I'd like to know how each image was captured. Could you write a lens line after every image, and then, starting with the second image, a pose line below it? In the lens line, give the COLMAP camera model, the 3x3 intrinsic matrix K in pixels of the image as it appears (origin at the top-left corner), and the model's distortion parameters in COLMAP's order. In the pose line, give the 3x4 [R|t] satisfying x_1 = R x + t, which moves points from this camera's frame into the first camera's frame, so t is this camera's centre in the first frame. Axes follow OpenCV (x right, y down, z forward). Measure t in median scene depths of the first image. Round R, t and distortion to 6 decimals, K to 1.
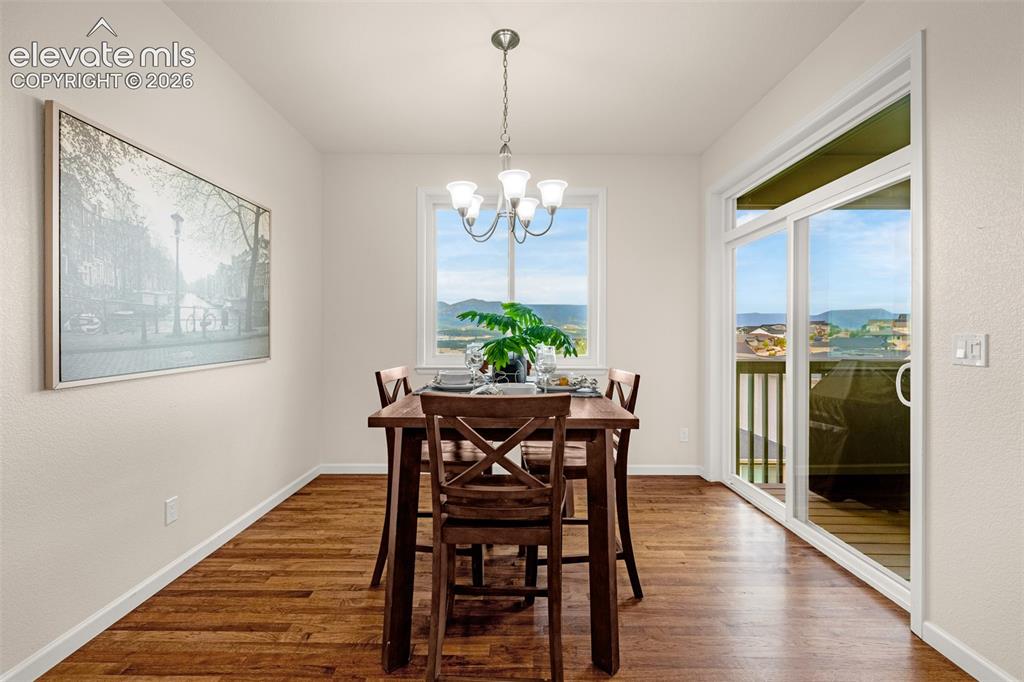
lens RADIAL K [[440.9, 0, 512.0], [0, 440.9, 335.2], [0, 0, 1]] dist [-0.000753, -0.000052]
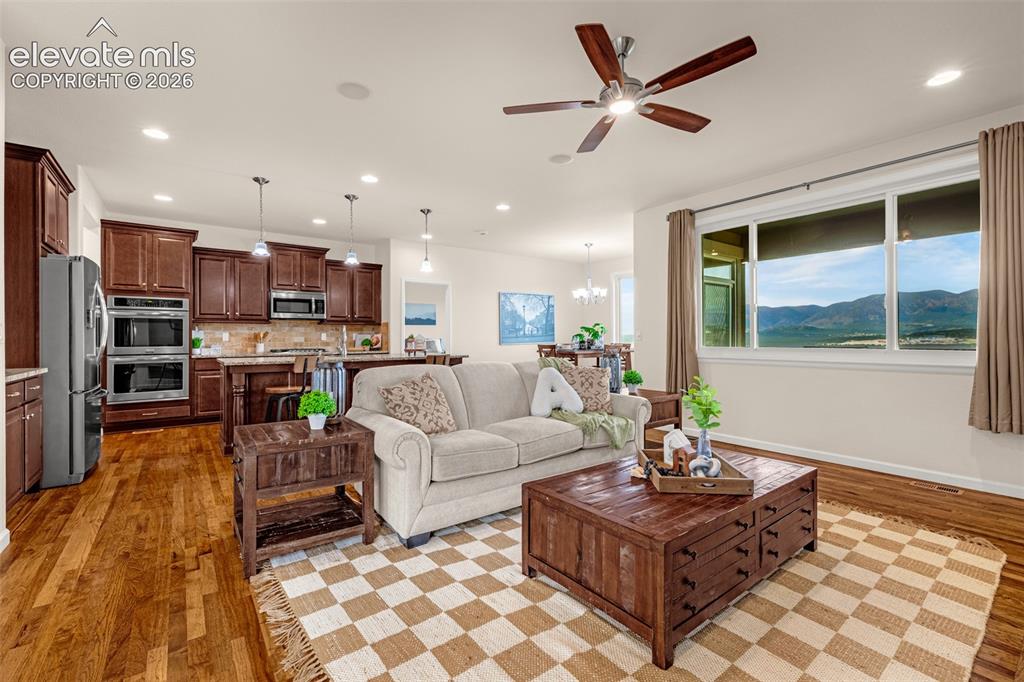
lens RADIAL K [[440.9, 0, 513.0], [0, 440.9, 339.1], [0, 0, 1]] dist [-0.000753, -0.000052]
pose [[0.605716, -0.004670, -0.795667, 2.331613], [0.005614, 0.999983, -0.001596, 0.044815], [0.795661, -0.003500, 0.605732, -1.502997]]
